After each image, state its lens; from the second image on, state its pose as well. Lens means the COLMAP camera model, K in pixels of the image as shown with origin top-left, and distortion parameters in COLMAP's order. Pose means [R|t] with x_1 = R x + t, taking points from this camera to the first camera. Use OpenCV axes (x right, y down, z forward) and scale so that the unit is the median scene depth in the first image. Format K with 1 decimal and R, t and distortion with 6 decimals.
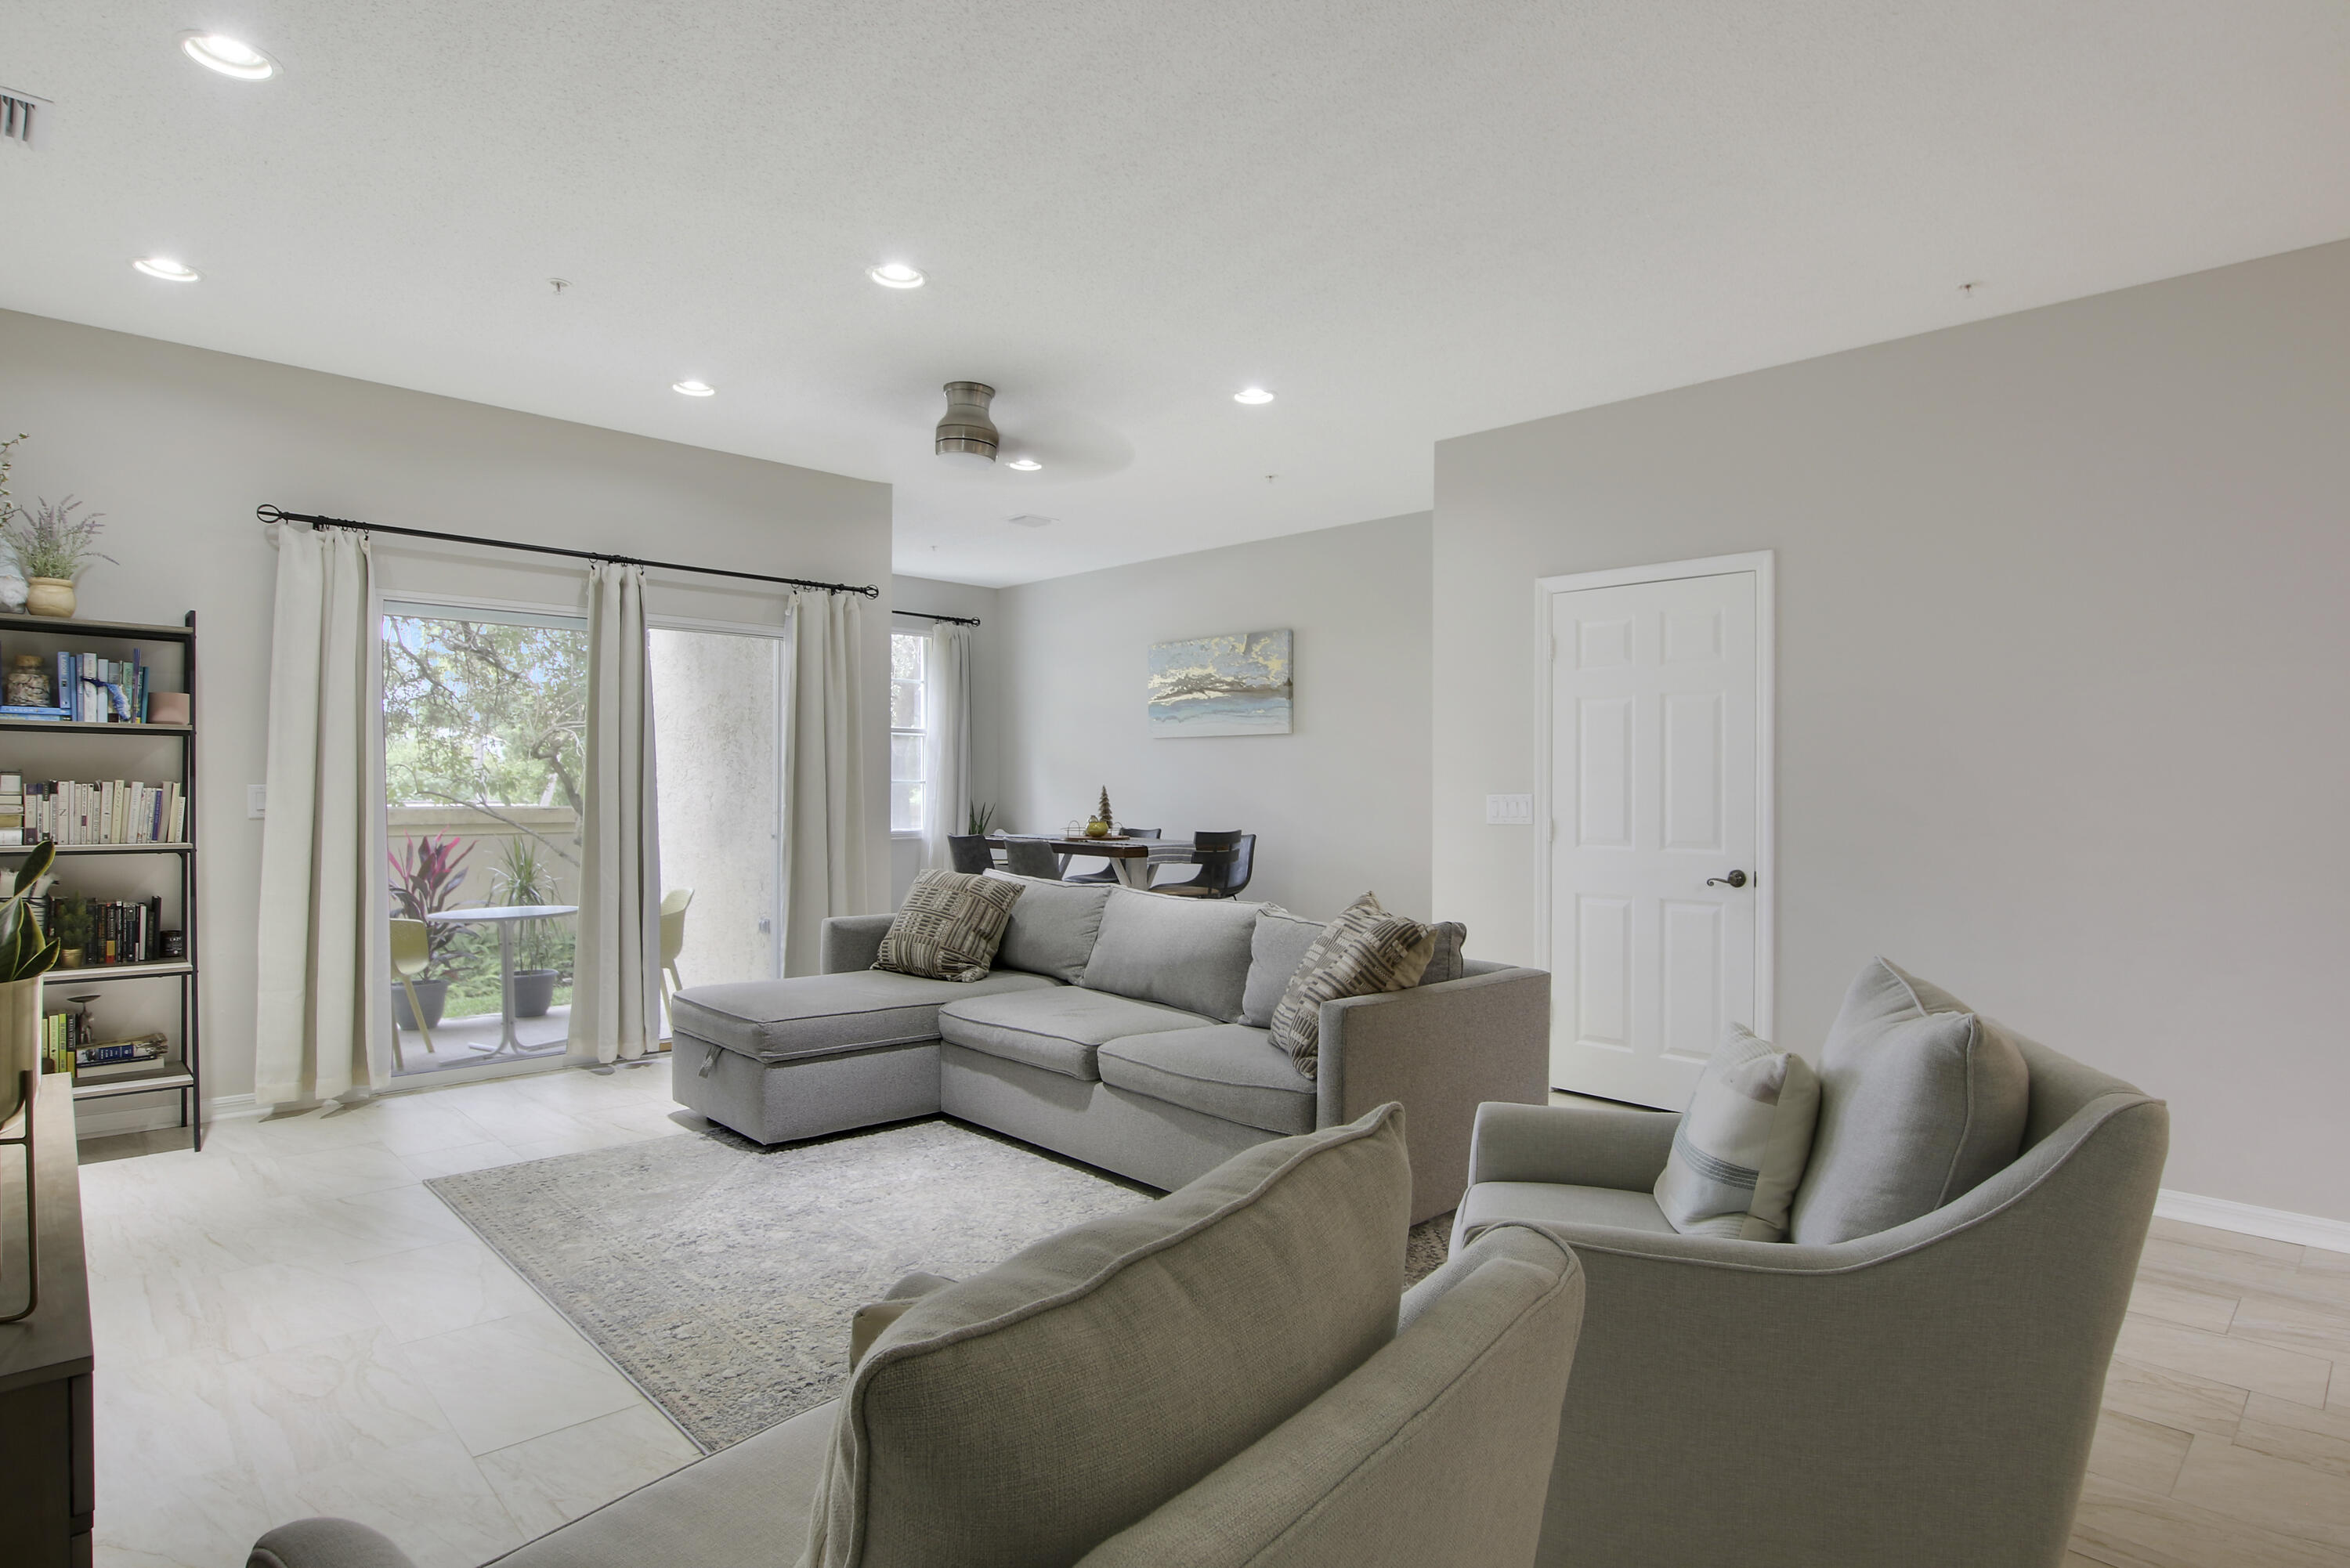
lens RADIAL K [[1215.2, 0, 1171.6], [0, 1215.2, 796.0], [0, 0, 1]] dist [-0.014811, 0.001035]
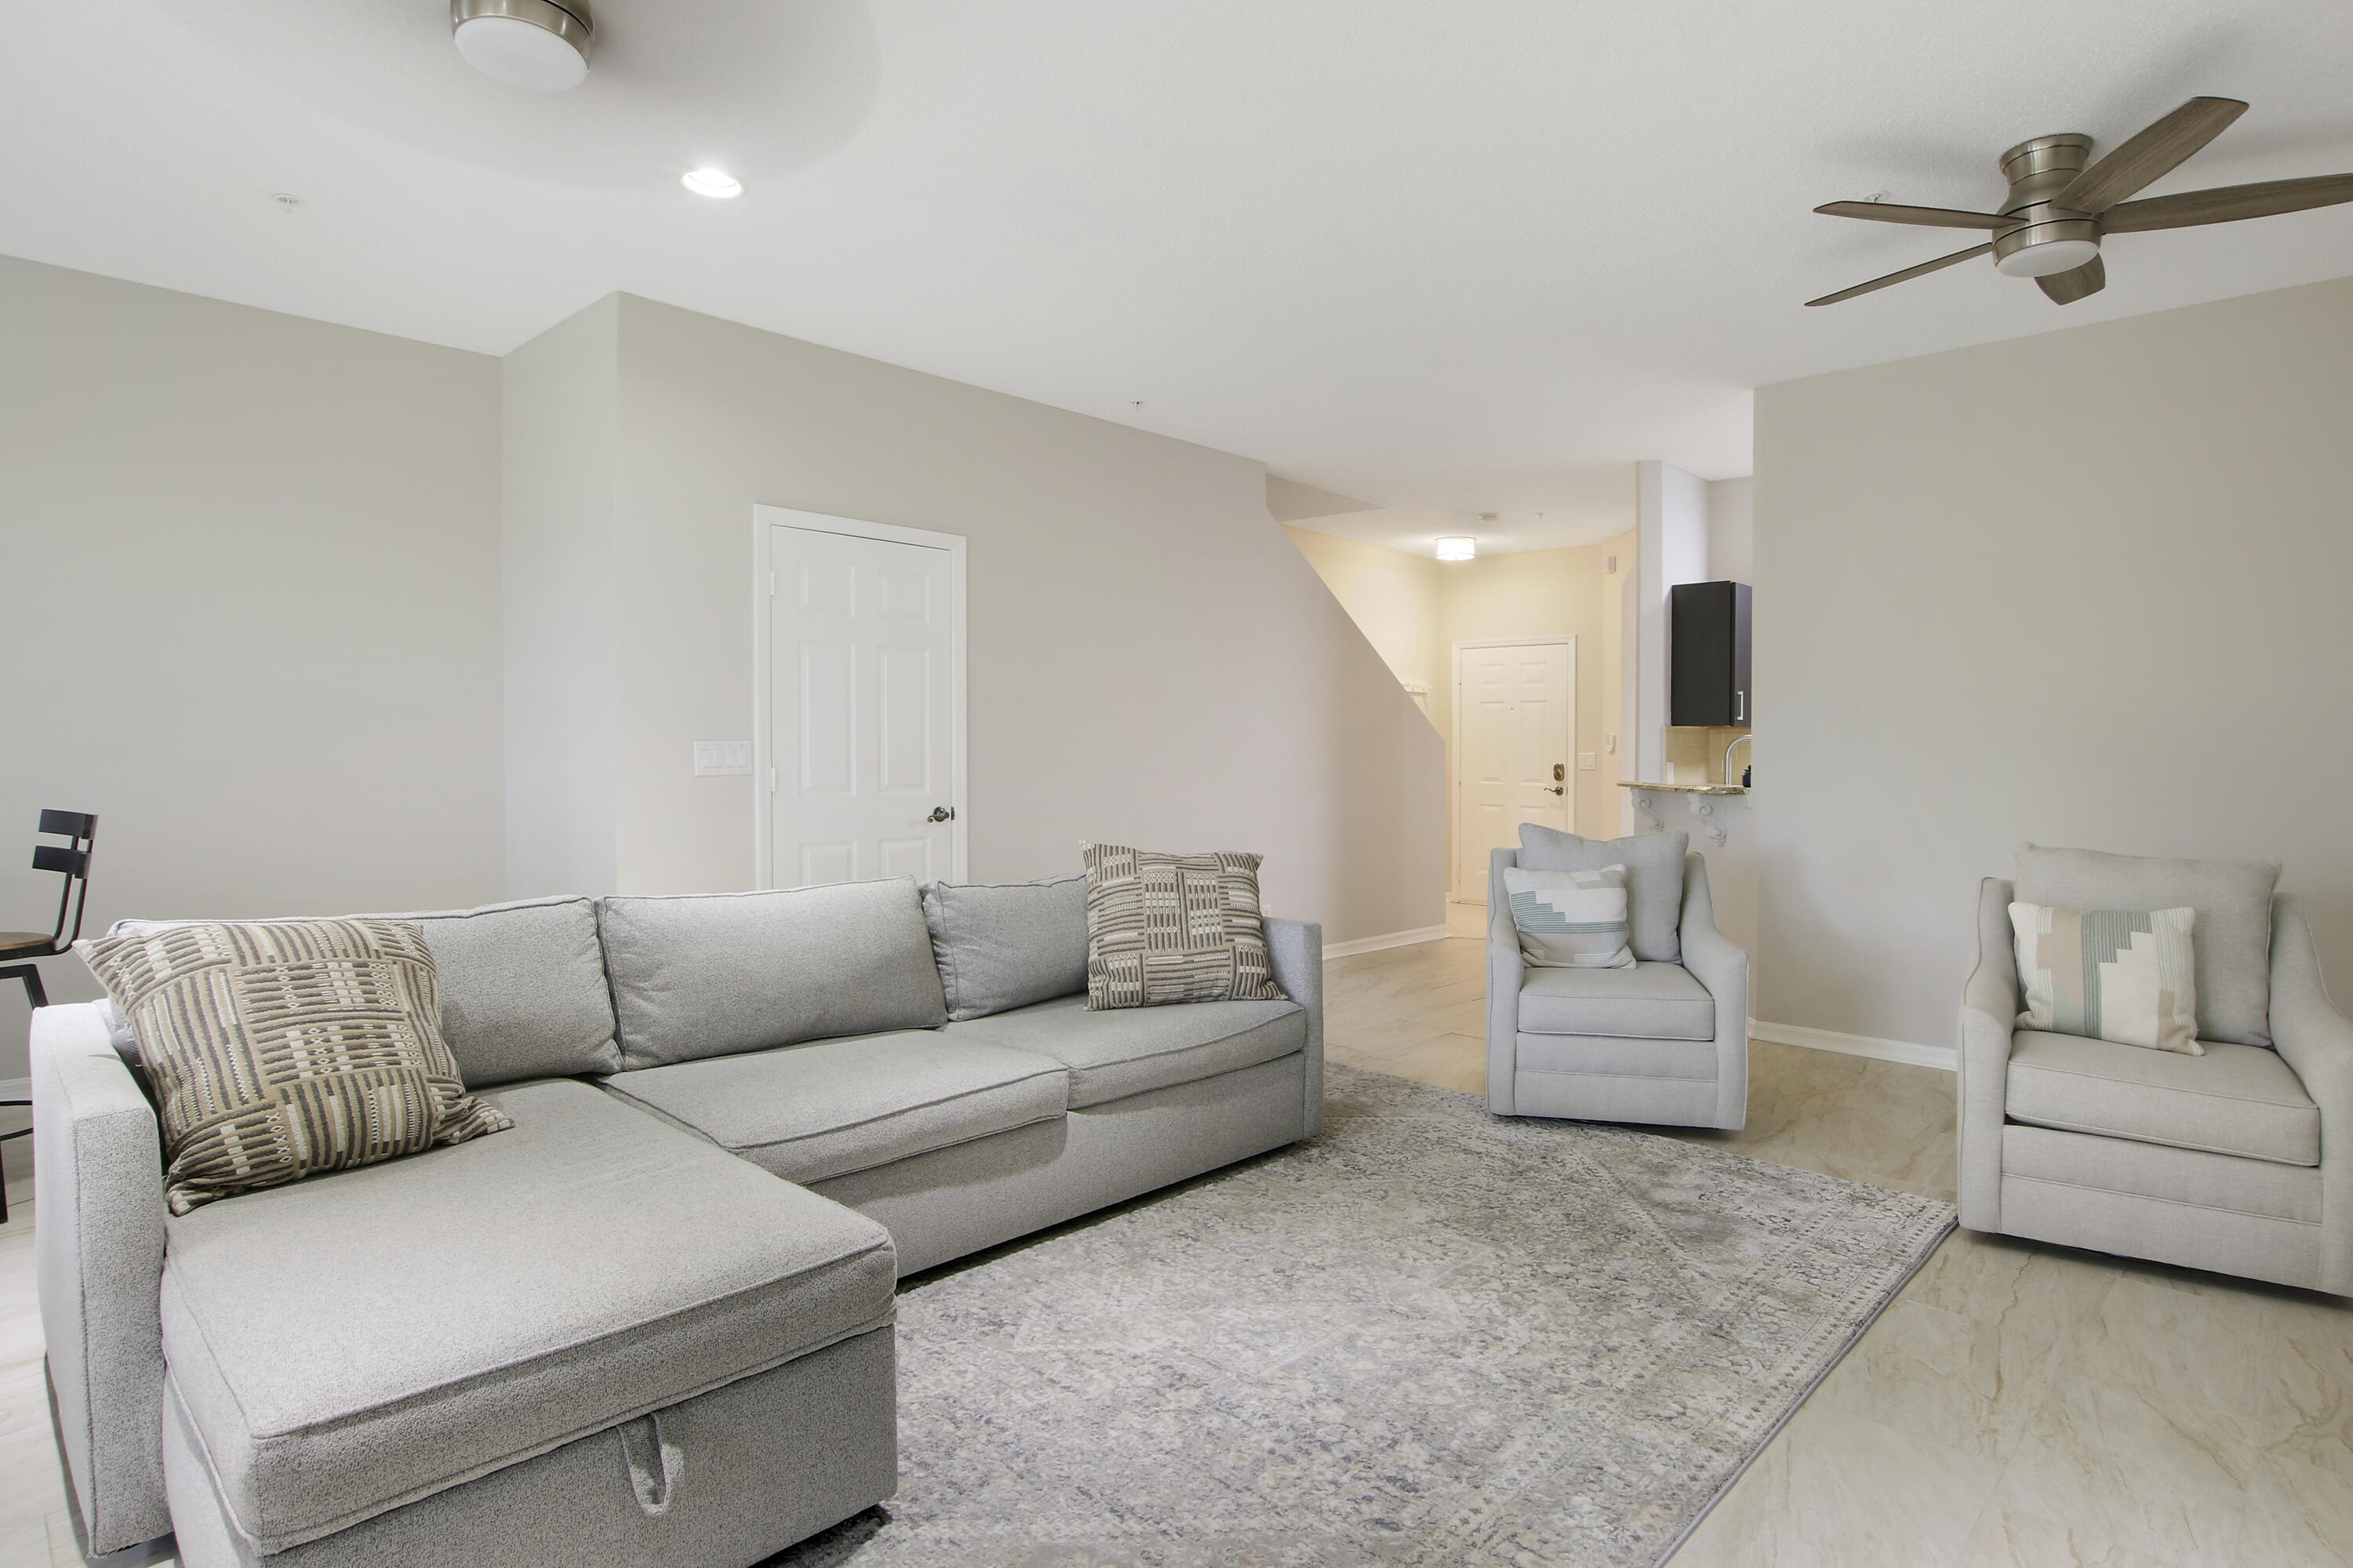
lens RADIAL K [[1240.3, 0, 1180.3], [0, 1240.3, 761.4], [0, 0, 1]] dist [-0.022802, 0.001055]
pose [[-0.023436, -0.016230, 0.999594, -0.736121], [0.008521, 0.999829, 0.016433, 0.000603], [-0.999689, 0.008903, -0.023293, 0.822461]]
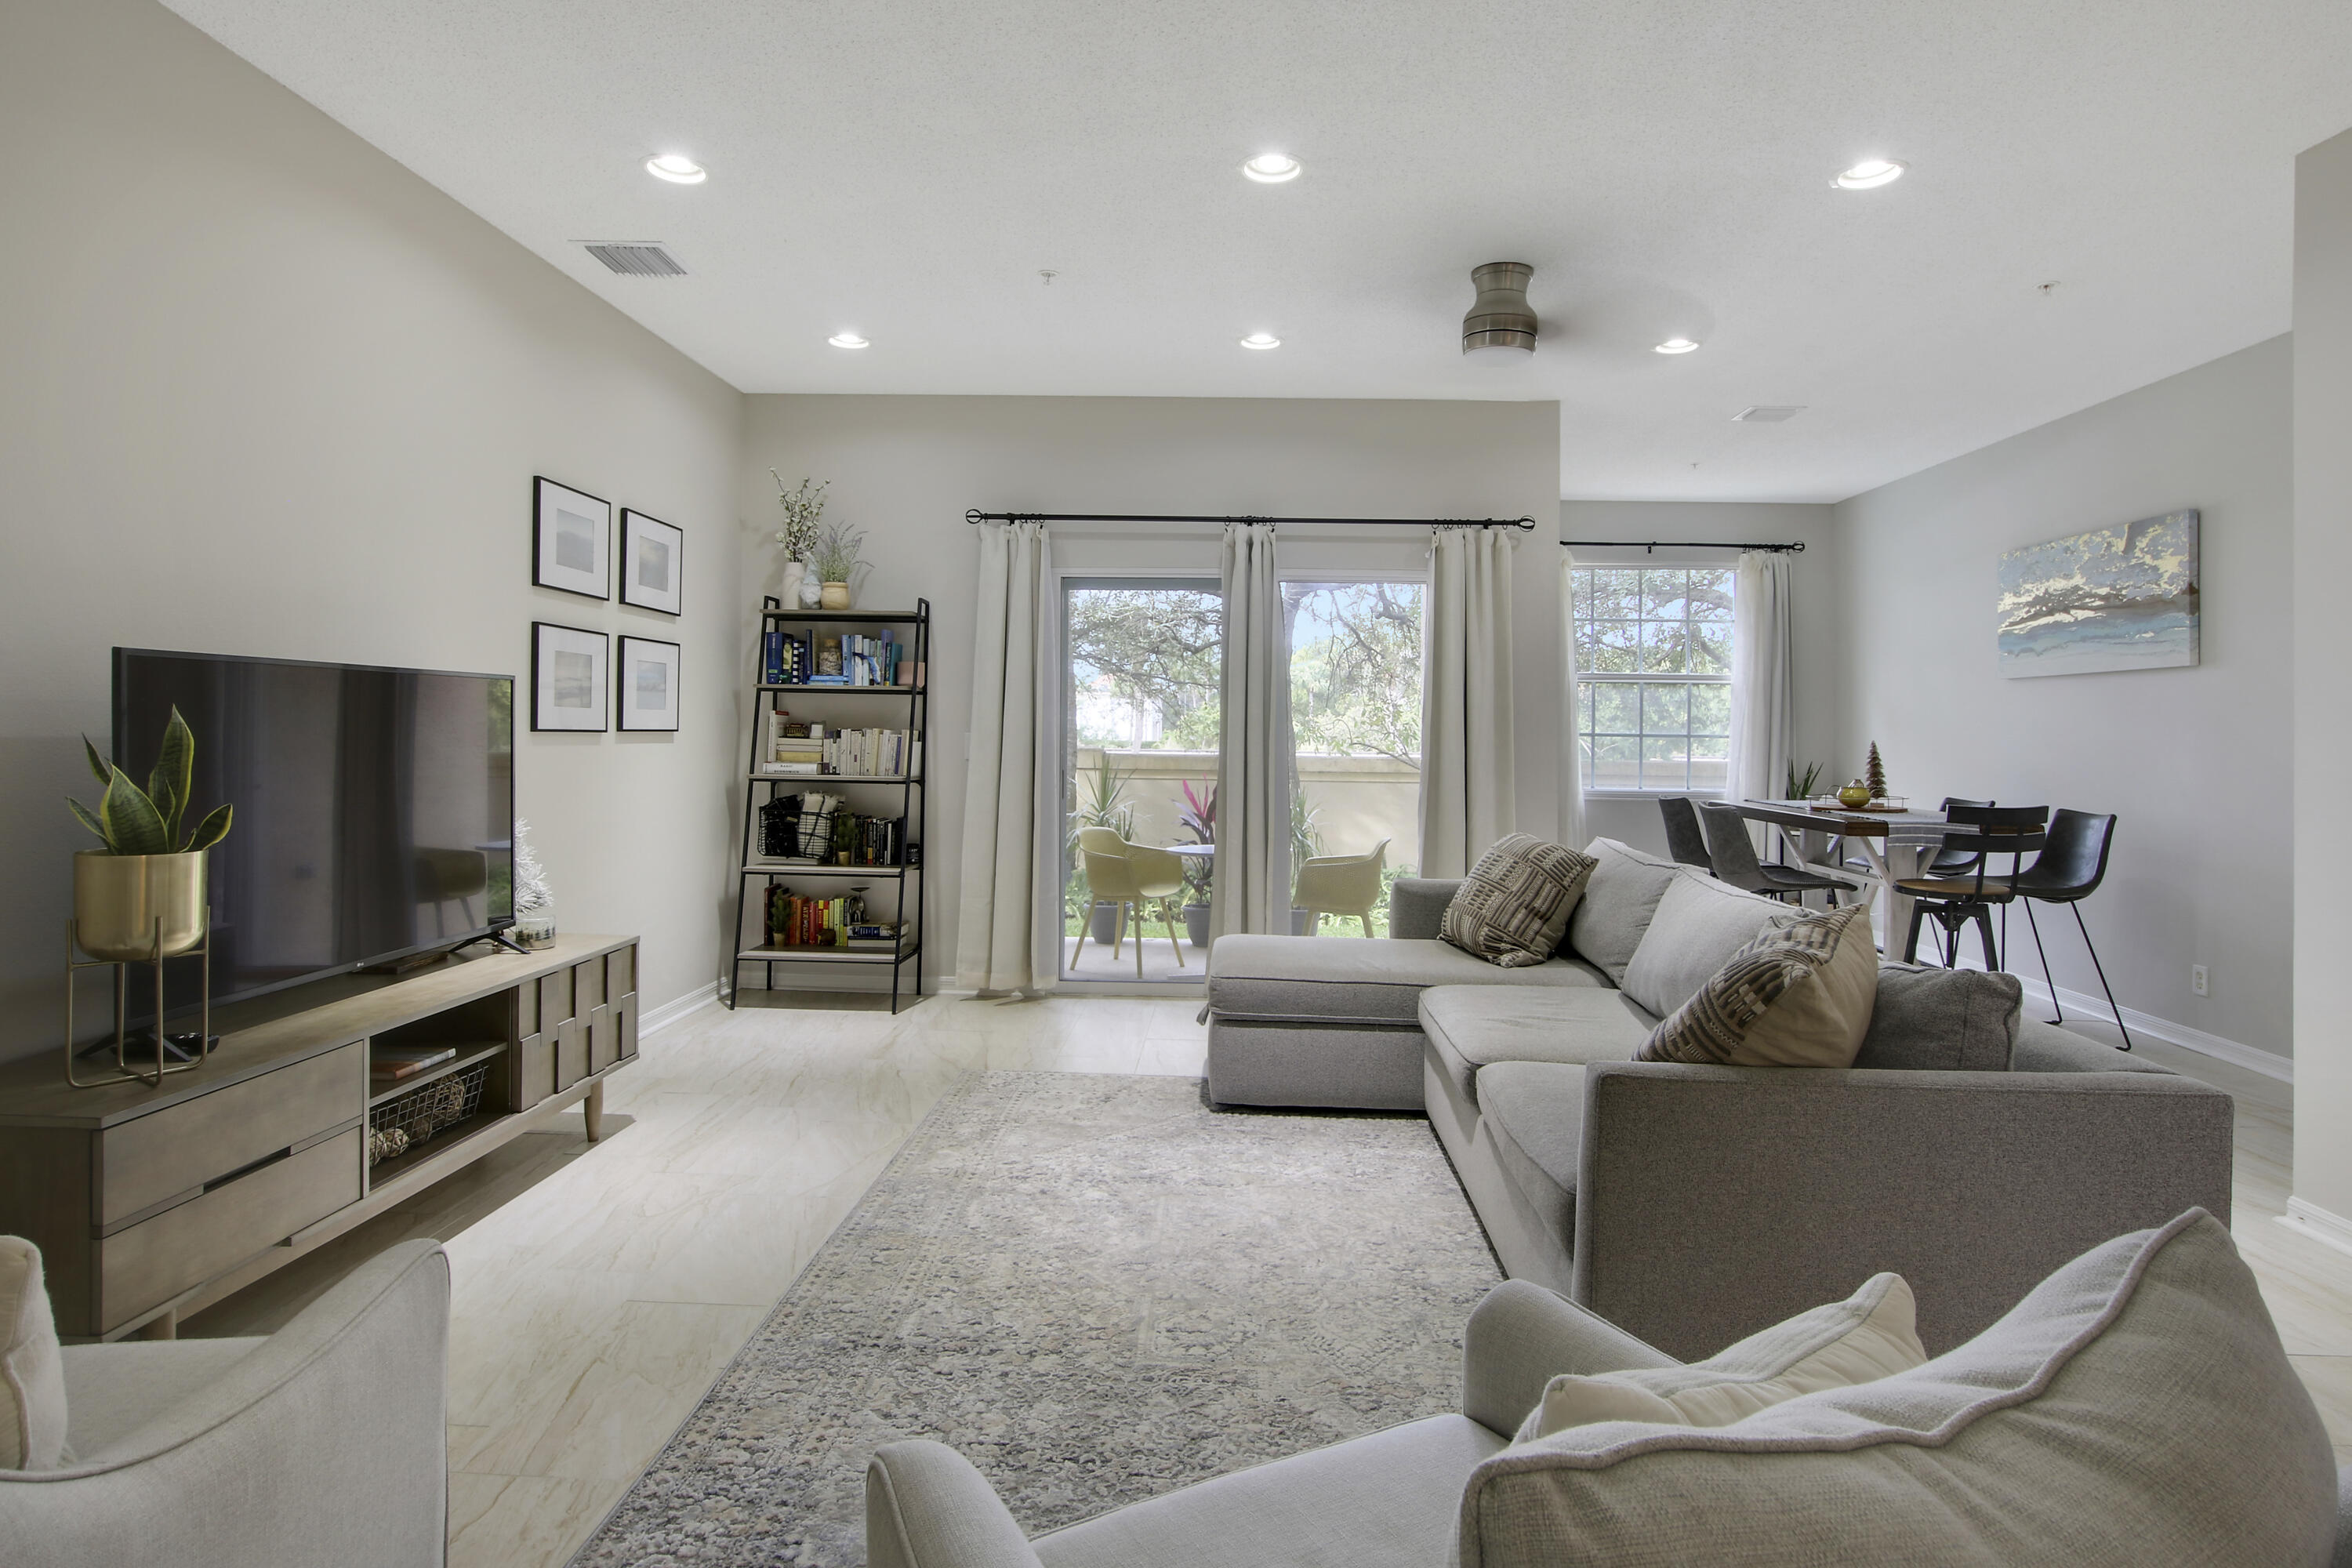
lens RADIAL K [[1217.7, 0, 1238.0], [0, 1217.7, 751.3], [0, 0, 1]] dist [-0.015736, 0.000910]
pose [[0.715766, 0.013511, -0.698210, 0.327532], [-0.014426, 0.999886, 0.004560, 0.000269], [0.698192, 0.006809, 0.715878, 0.284080]]
